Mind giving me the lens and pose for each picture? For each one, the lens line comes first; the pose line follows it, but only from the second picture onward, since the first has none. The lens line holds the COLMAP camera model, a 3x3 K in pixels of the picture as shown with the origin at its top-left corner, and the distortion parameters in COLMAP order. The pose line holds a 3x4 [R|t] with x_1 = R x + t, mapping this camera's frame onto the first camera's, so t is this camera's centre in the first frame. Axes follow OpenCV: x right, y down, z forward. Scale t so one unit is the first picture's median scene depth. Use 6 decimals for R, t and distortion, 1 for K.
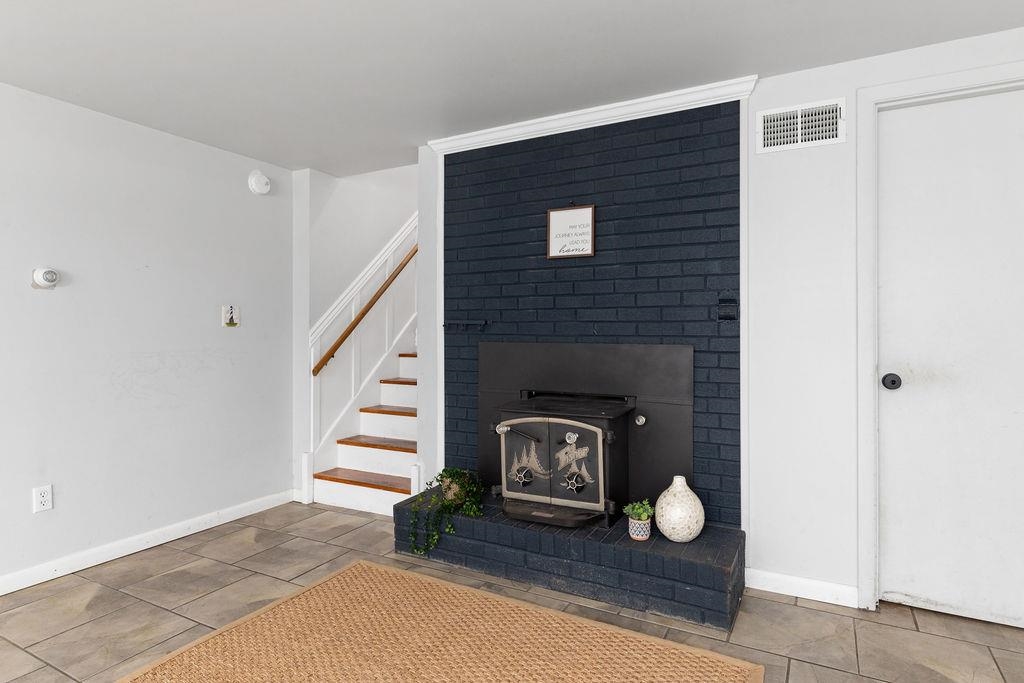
lens RADIAL K [[564.9, 0, 510.8], [0, 564.9, 324.4], [0, 0, 1]] dist [0.001439, 0.000228]
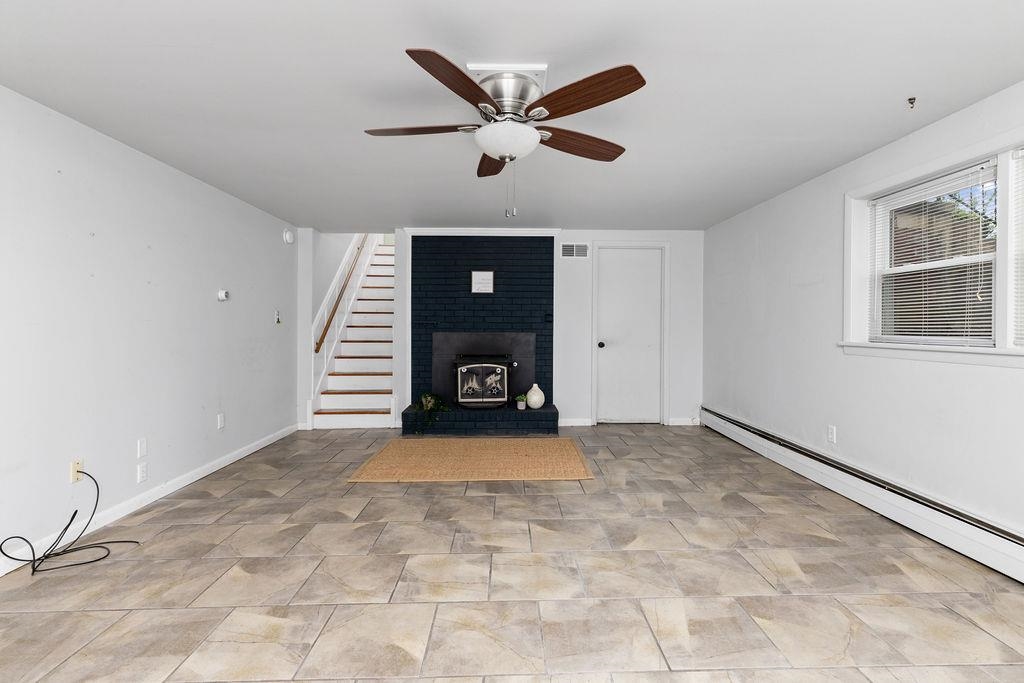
lens RADIAL K [[463.4, 0, 511.7], [0, 463.4, 330.5], [0, 0, 1]] dist [0.001643, 0.000069]
pose [[0.867127, -0.001827, 0.498084, -0.767279], [-0.007966, 0.999815, 0.017535, -0.006754], [-0.498024, -0.019173, 0.866951, -0.693593]]
